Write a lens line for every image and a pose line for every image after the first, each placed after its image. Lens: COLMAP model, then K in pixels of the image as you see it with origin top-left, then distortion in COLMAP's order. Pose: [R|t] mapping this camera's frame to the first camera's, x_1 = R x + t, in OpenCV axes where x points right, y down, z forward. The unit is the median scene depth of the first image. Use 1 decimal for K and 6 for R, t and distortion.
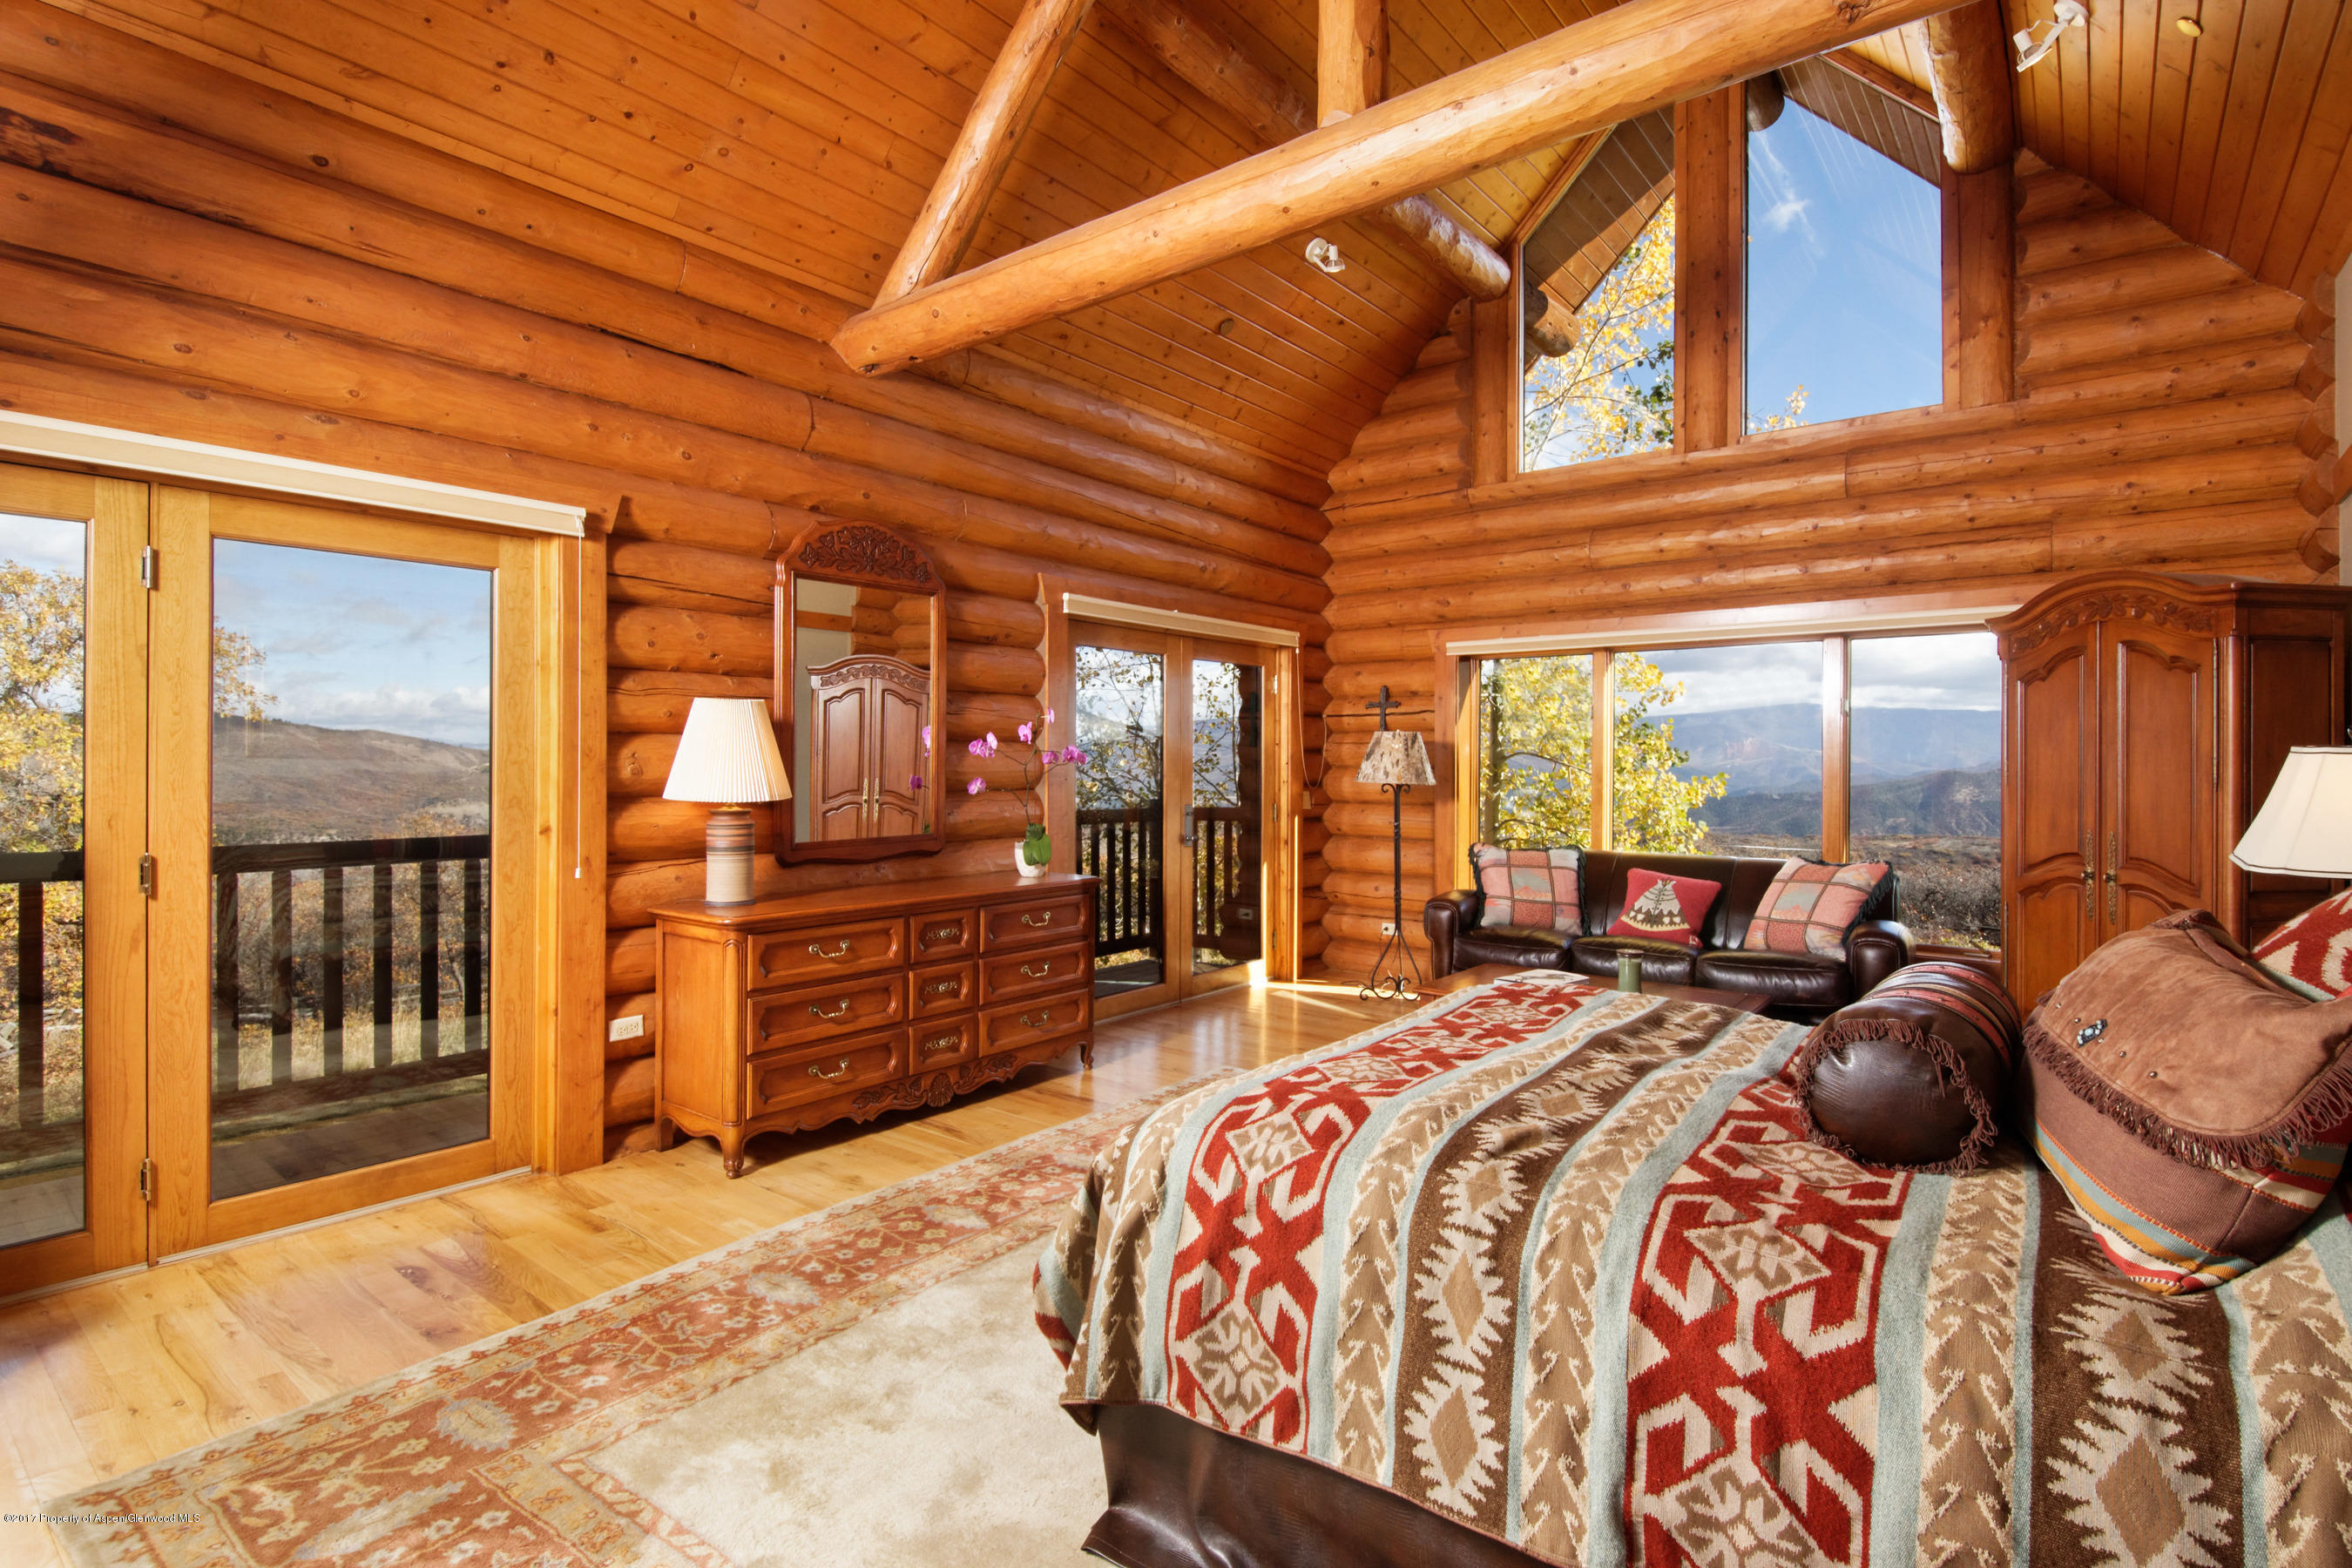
lens RADIAL K [[1134.3, 0, 1180.8], [0, 1134.3, 779.6], [0, 0, 1]] dist [-0.002604, -0.001408]
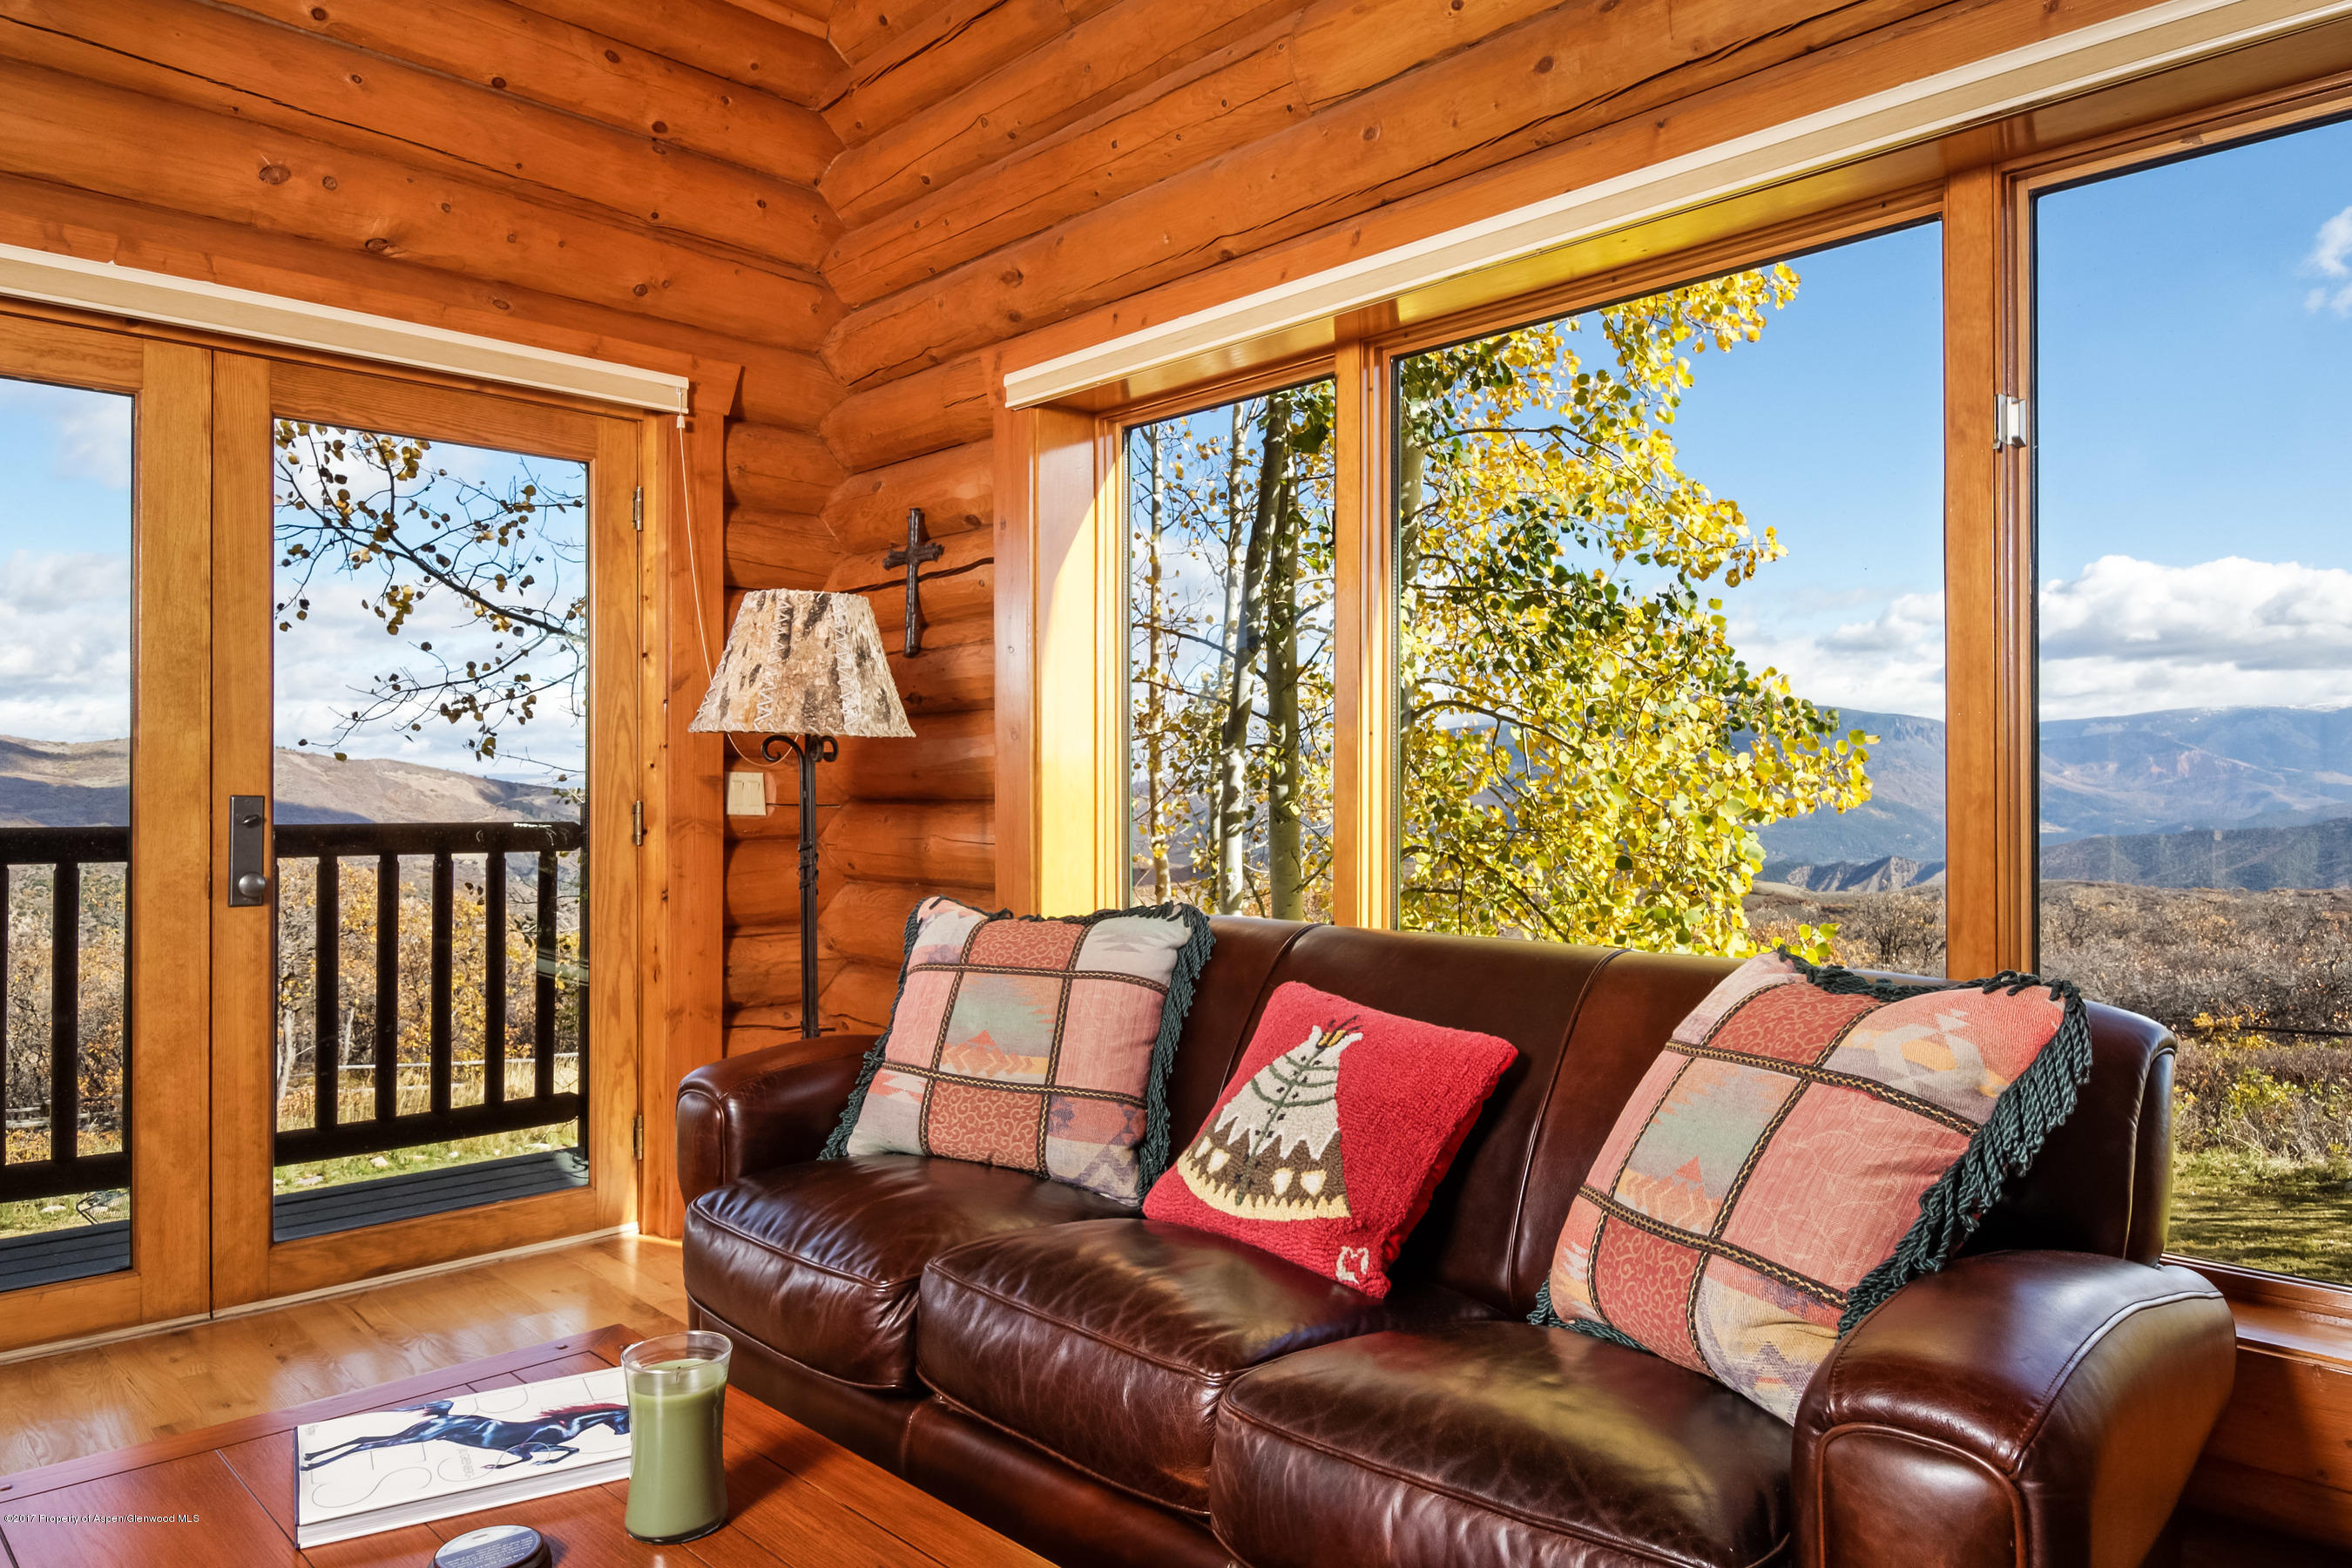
lens RADIAL K [[1531.2, 0, 1175.6], [0, 1531.2, 777.6], [0, 0, 1]] dist [0.032926, 0.000727]
pose [[0.991956, -0.012071, -0.126010, 0.441920], [0.010249, 0.999833, -0.015098, 0.029667], [0.126171, 0.013685, 0.991914, 0.608194]]
